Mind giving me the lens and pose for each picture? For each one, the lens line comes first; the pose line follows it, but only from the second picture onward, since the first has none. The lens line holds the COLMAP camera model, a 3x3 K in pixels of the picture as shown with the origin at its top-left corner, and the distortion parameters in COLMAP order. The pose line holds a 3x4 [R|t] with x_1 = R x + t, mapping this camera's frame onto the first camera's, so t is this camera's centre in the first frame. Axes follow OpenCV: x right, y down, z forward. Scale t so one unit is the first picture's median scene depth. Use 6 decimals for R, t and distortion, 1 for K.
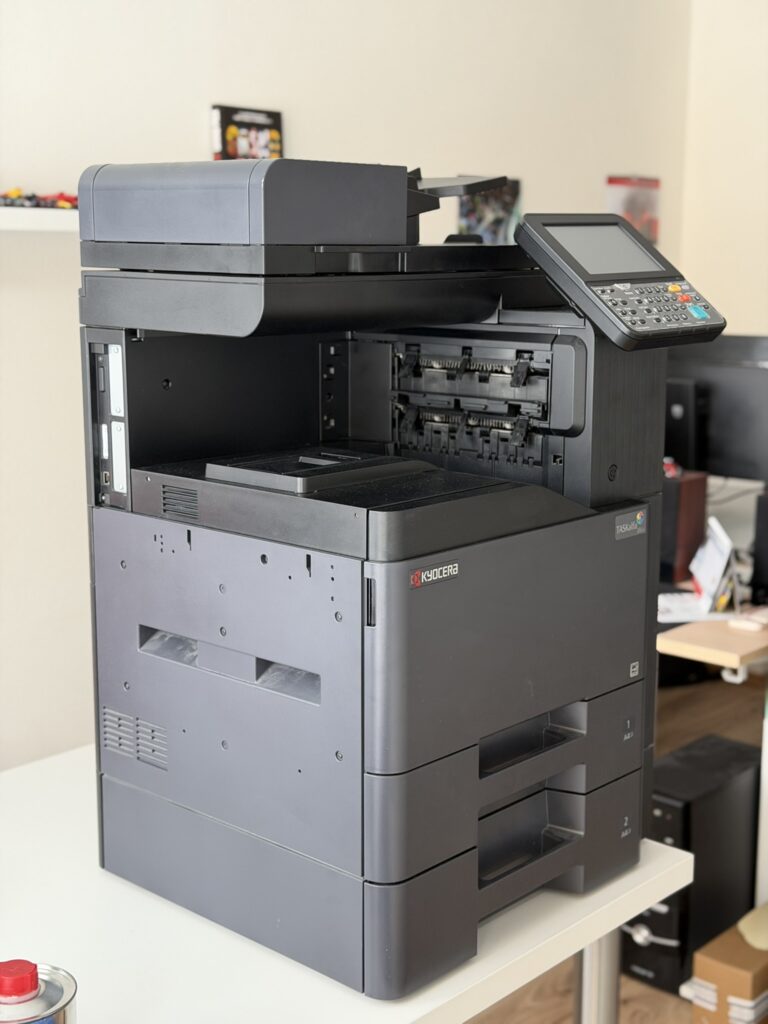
lens RADIAL K [[1454.6, 0, 387.7], [0, 1454.6, 481.9], [0, 0, 1]] dist [-0.005236, 0.022888]
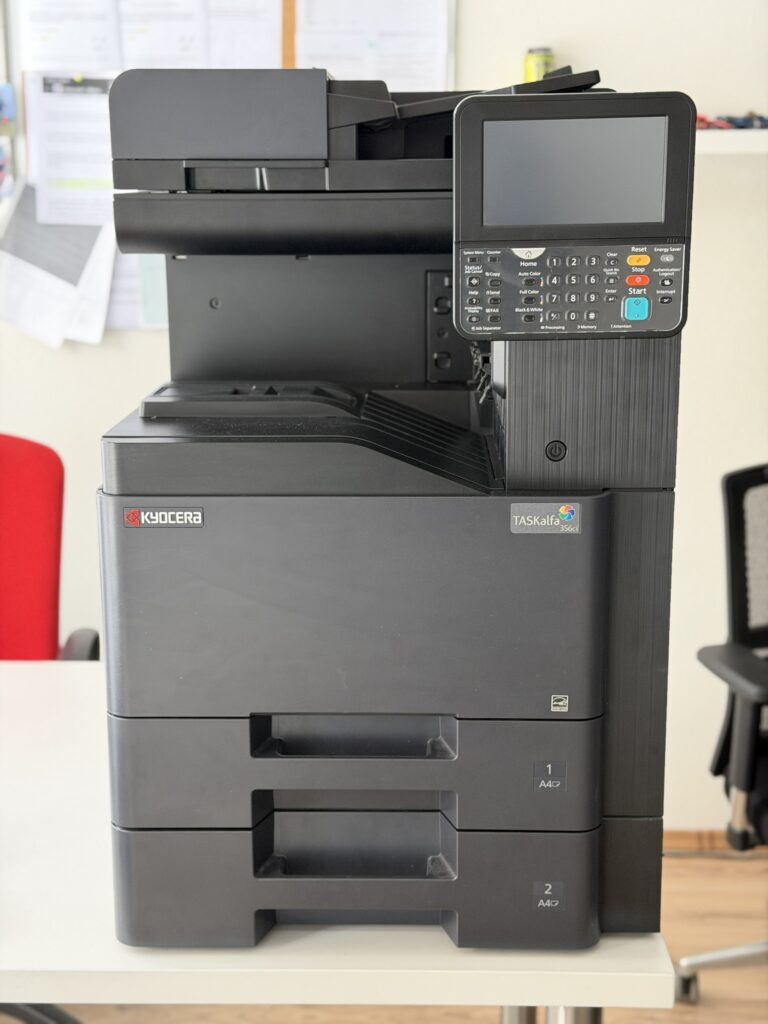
lens RADIAL K [[1426.9, 0, 384.0], [0, 1426.9, 512.0], [0, 0, 1]] dist [0.073247, 0.014668]
pose [[0.647544, 0.163880, -0.744197, 0.673350], [-0.115152, 0.986430, 0.117025, -0.053018], [0.753277, 0.009917, 0.657628, 0.424006]]
